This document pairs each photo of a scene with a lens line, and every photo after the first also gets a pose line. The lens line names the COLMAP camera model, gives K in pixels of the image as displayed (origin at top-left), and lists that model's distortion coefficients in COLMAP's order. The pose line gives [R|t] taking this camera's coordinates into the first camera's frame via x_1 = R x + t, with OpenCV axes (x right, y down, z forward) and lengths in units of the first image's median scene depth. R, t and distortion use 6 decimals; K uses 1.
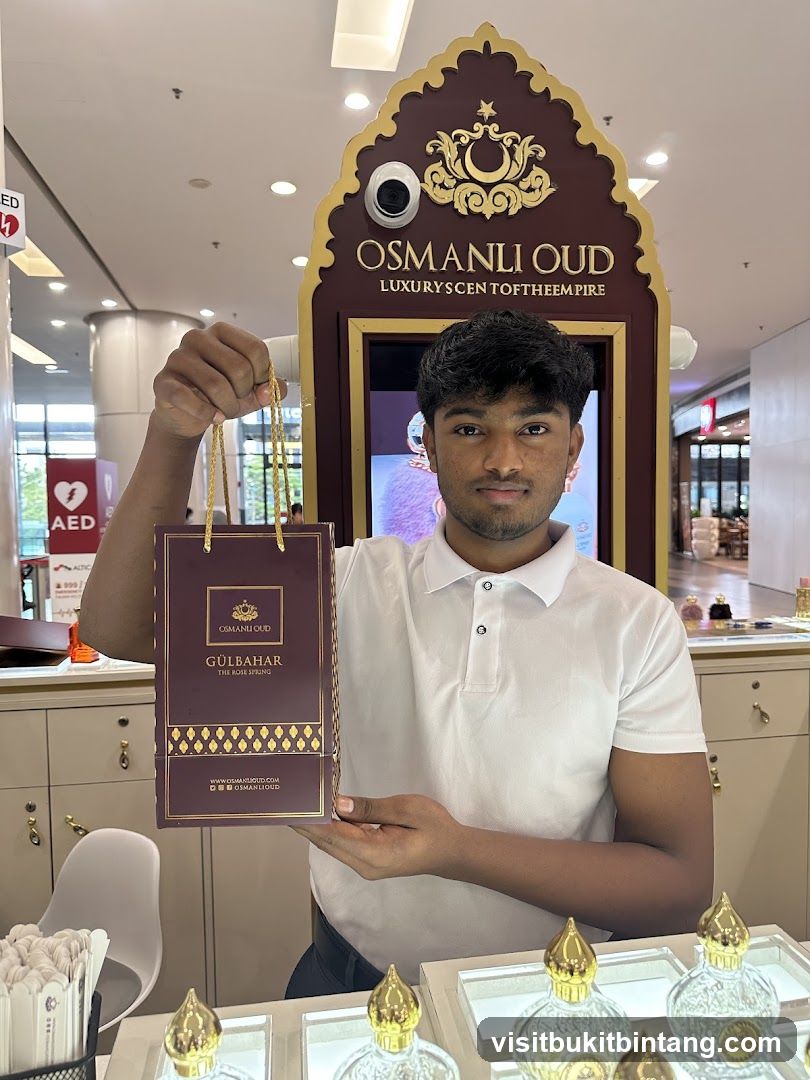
lens RADIAL K [[753.7, 0, 385.1], [0, 753.7, 540.7], [0, 0, 1]] dist [0.050788, -0.070411]
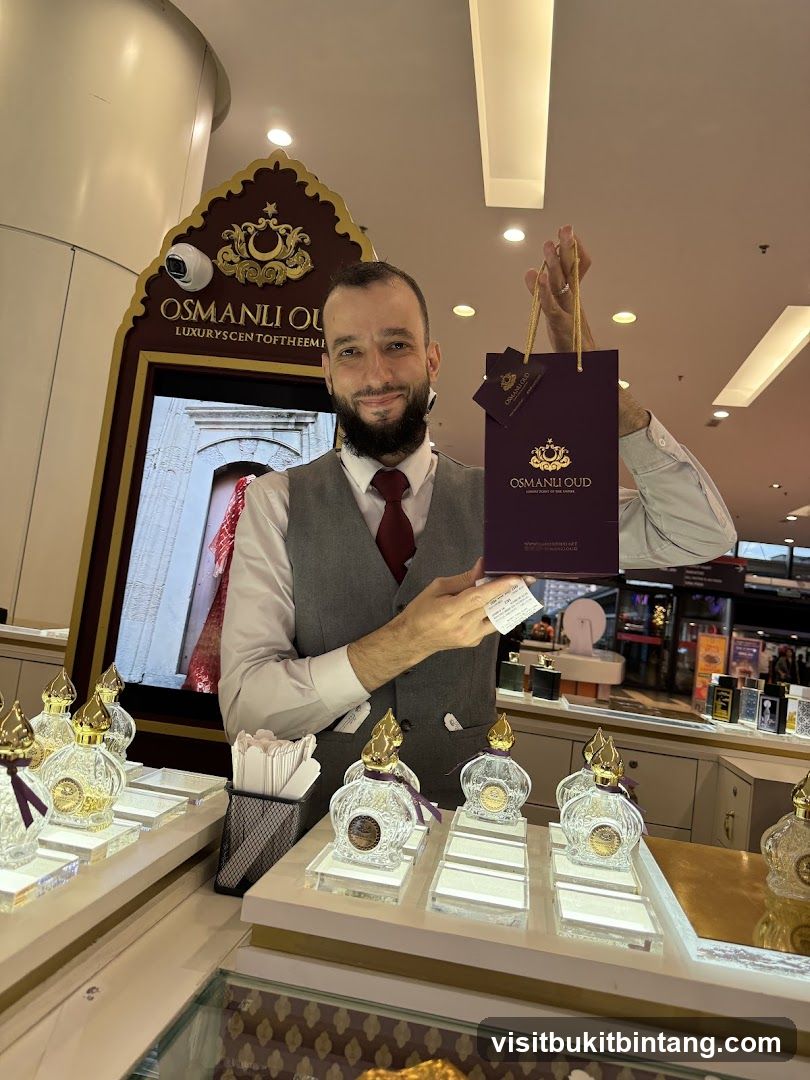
lens RADIAL K [[741.2, 0, 405.0], [0, 741.2, 540.0], [0, 0, 1]] dist [0.138265, -0.279172]
pose [[0.947011, 0.114206, -0.300212, 0.809683], [-0.158865, 0.978869, -0.128756, 0.128734], [0.279164, 0.169626, 0.945143, -0.076709]]
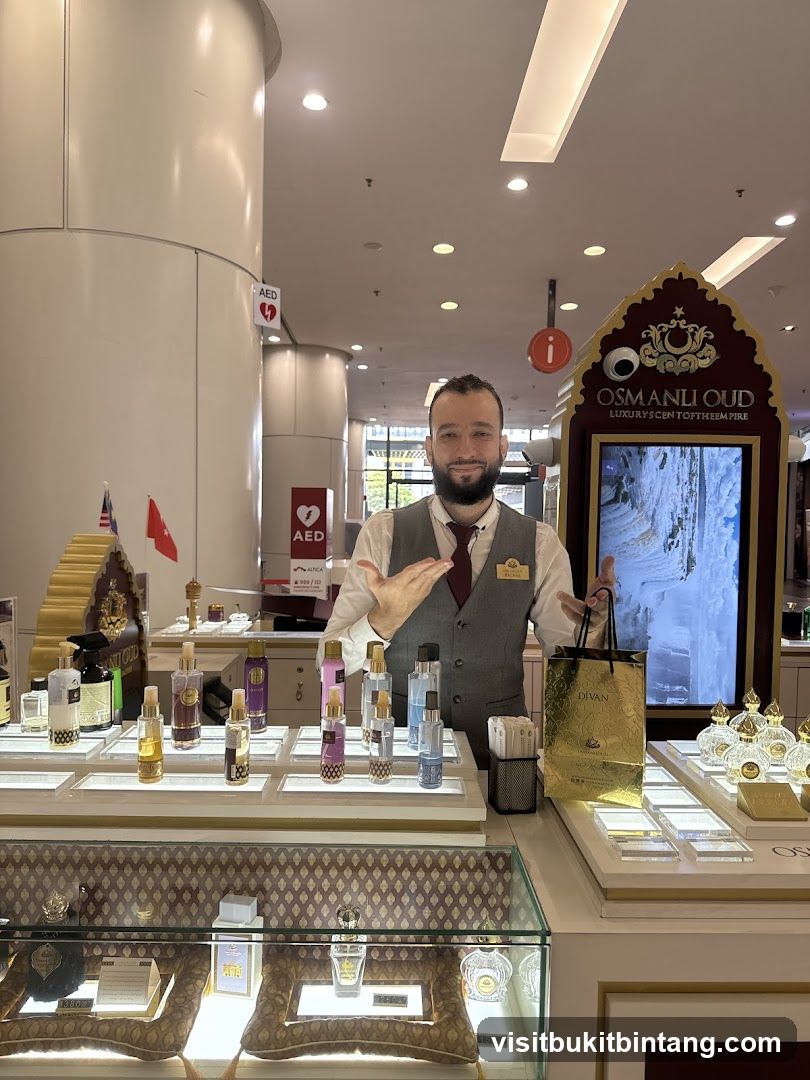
lens RADIAL K [[741.2, 0, 405.0], [0, 741.2, 540.0], [0, 0, 1]] dist [0.138265, -0.279172]
pose [[0.993653, 0.035635, -0.106697, -0.273489], [-0.037364, 0.999200, -0.014254, -0.011312], [0.106103, 0.018150, 0.994189, -0.720248]]
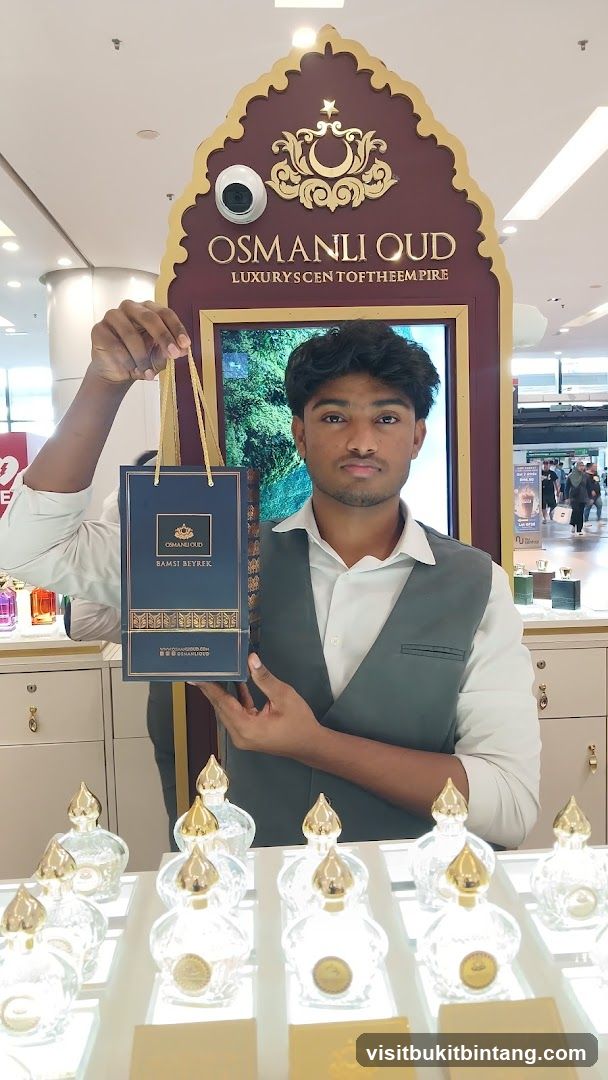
lens RADIAL K [[834.8, 0, 304.0], [0, 834.8, 540.0], [0, 0, 1]] dist [-0.001766, 0.006252]
pose [[0.996236, -0.003814, -0.086602, 0.195297], [0.006900, 0.999351, 0.035368, -0.006463], [0.086411, -0.035832, 0.995615, -0.181508]]
